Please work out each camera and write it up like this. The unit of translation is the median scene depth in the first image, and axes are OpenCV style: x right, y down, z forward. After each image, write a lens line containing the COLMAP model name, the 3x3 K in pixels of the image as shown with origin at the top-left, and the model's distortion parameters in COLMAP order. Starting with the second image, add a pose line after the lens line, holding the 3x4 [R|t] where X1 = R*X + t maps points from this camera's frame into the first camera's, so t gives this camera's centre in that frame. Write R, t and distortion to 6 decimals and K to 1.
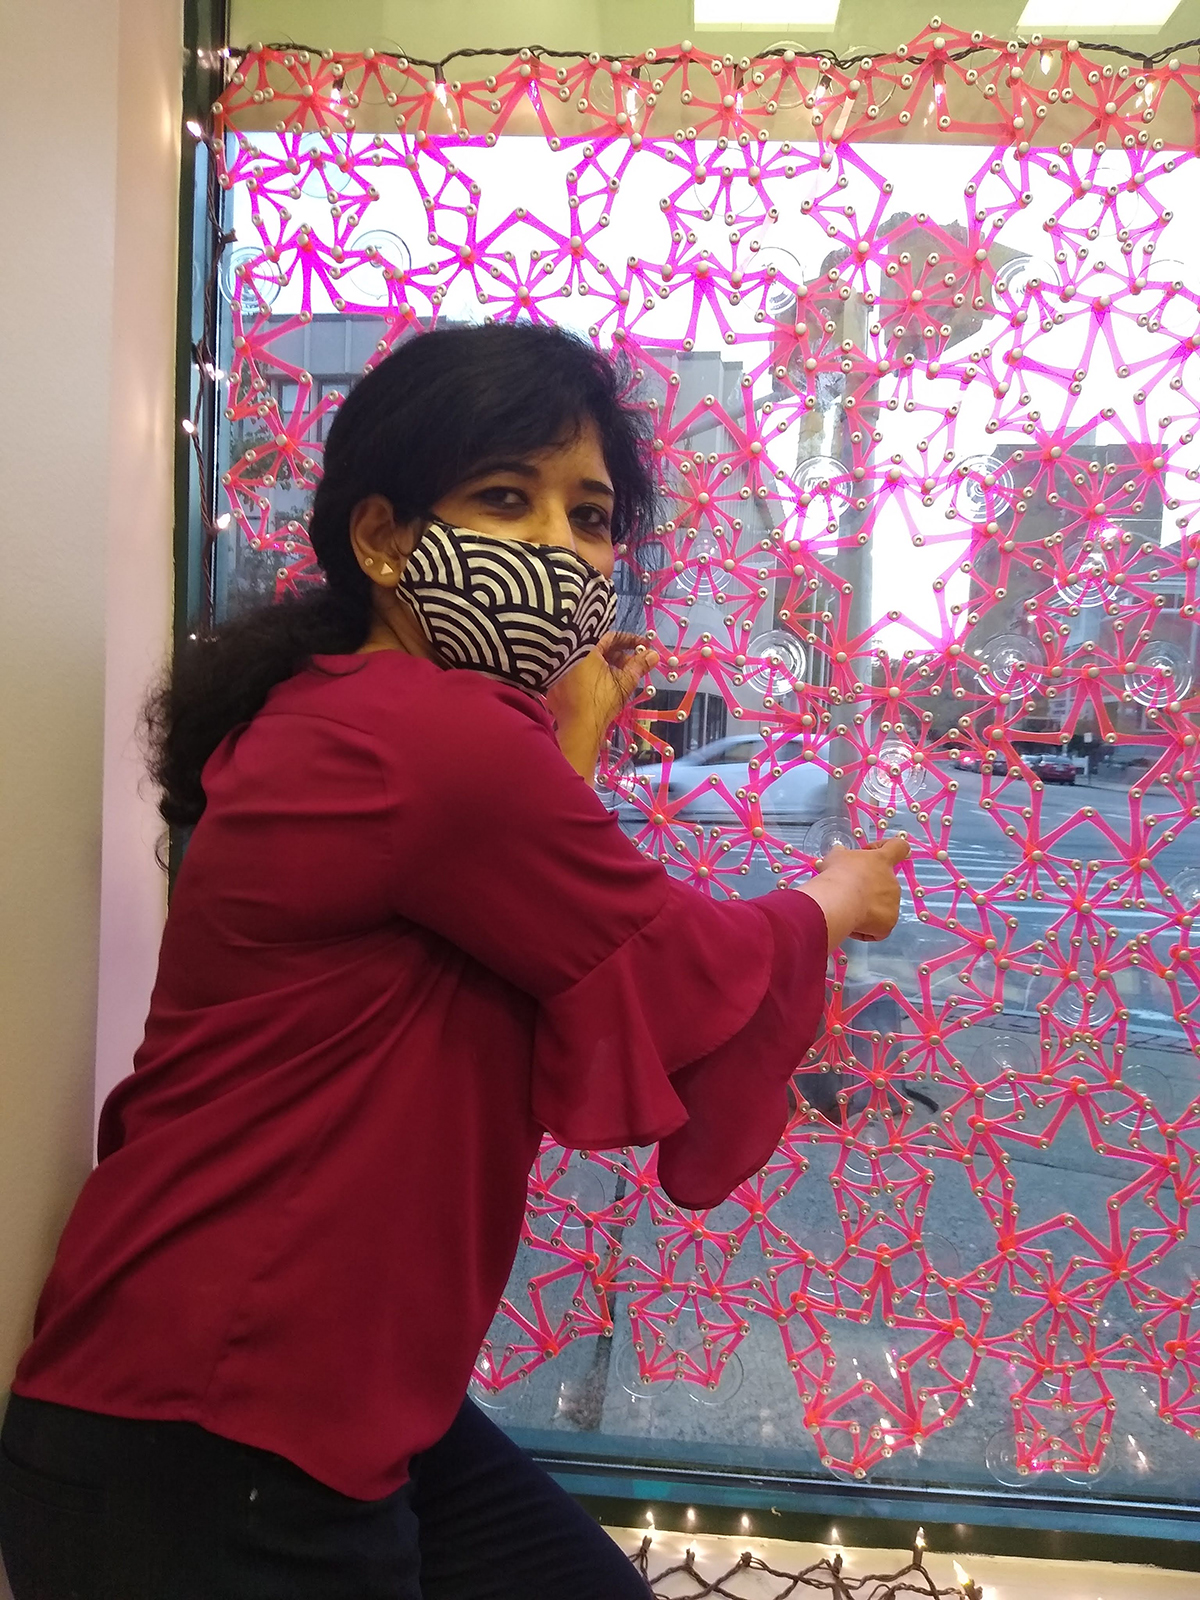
lens RADIAL K [[1181.0, 0, 600.6], [0, 1181.0, 806.3], [0, 0, 1]] dist [0.008768, -0.018559]
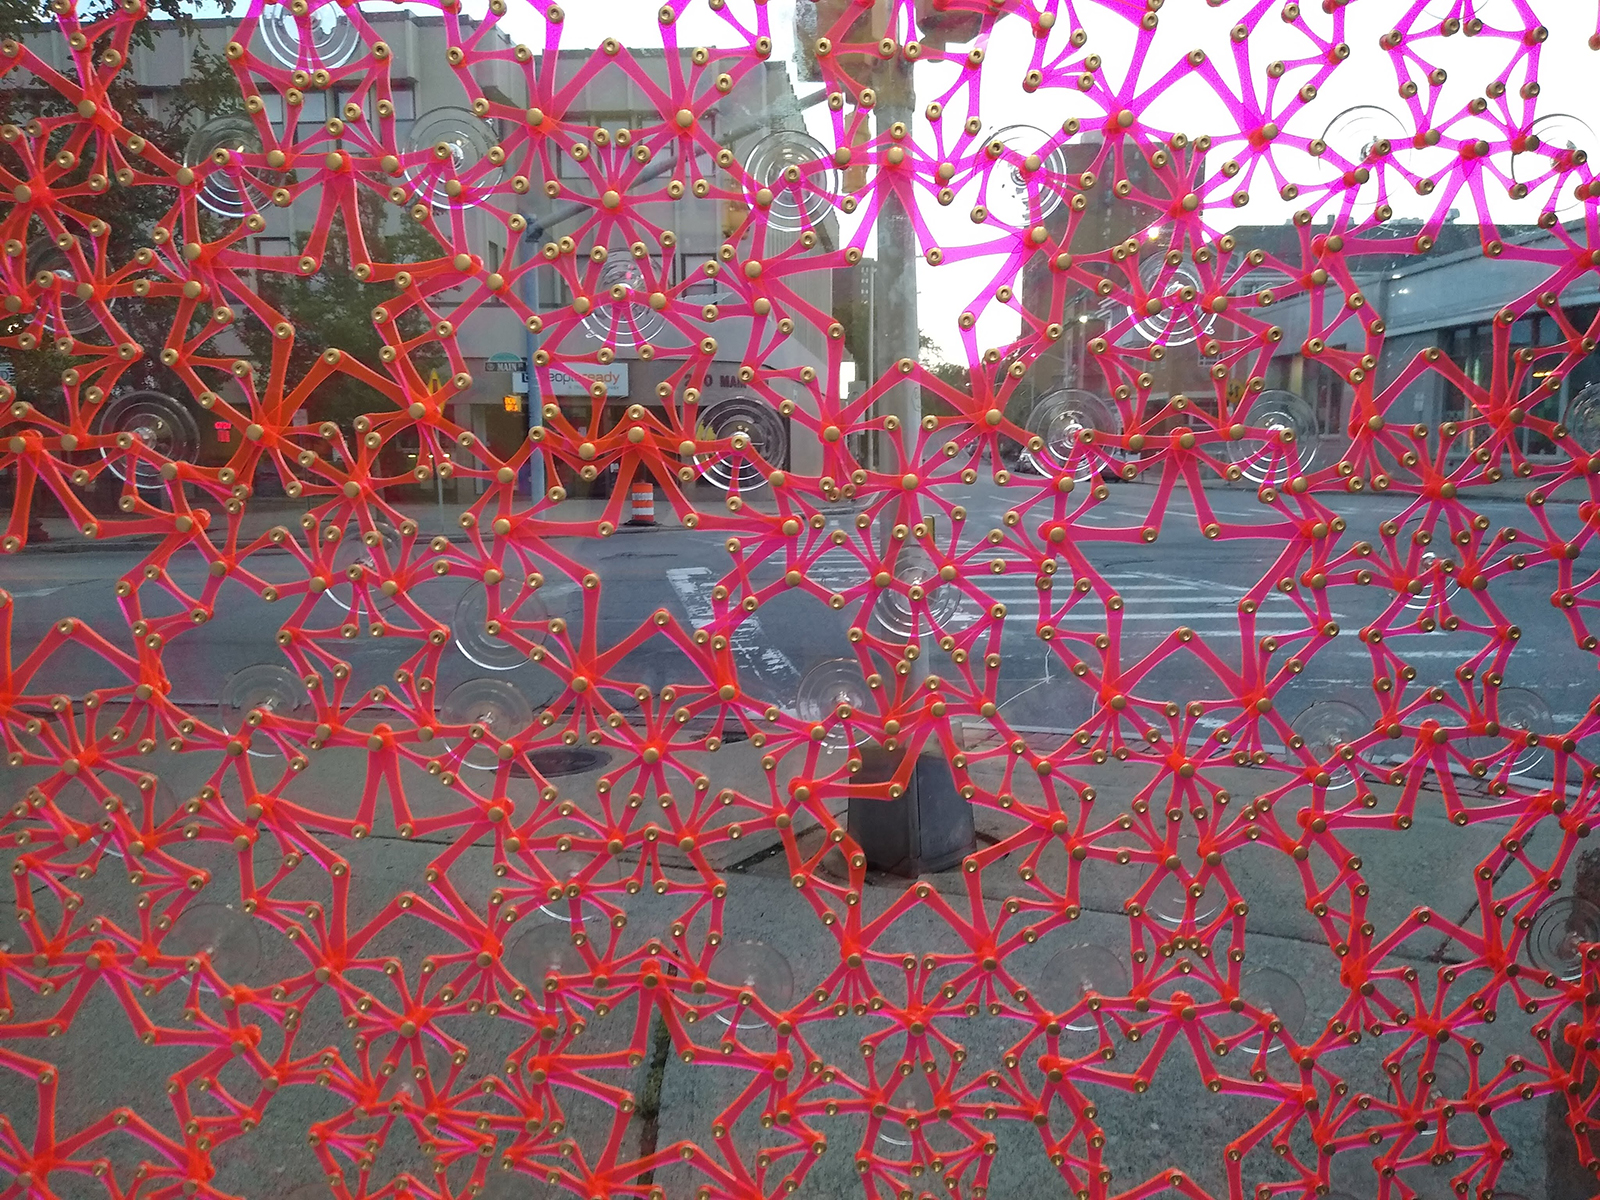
lens RADIAL K [[1181.0, 0, 802.4], [0, 1181.0, 598.8], [0, 0, 1]] dist [0.008768, -0.018559]
pose [[0.992124, -0.060645, 0.109598, 0.106110], [0.053413, 0.996271, 0.067759, -0.077607], [-0.113298, -0.061371, 0.991664, 0.318884]]
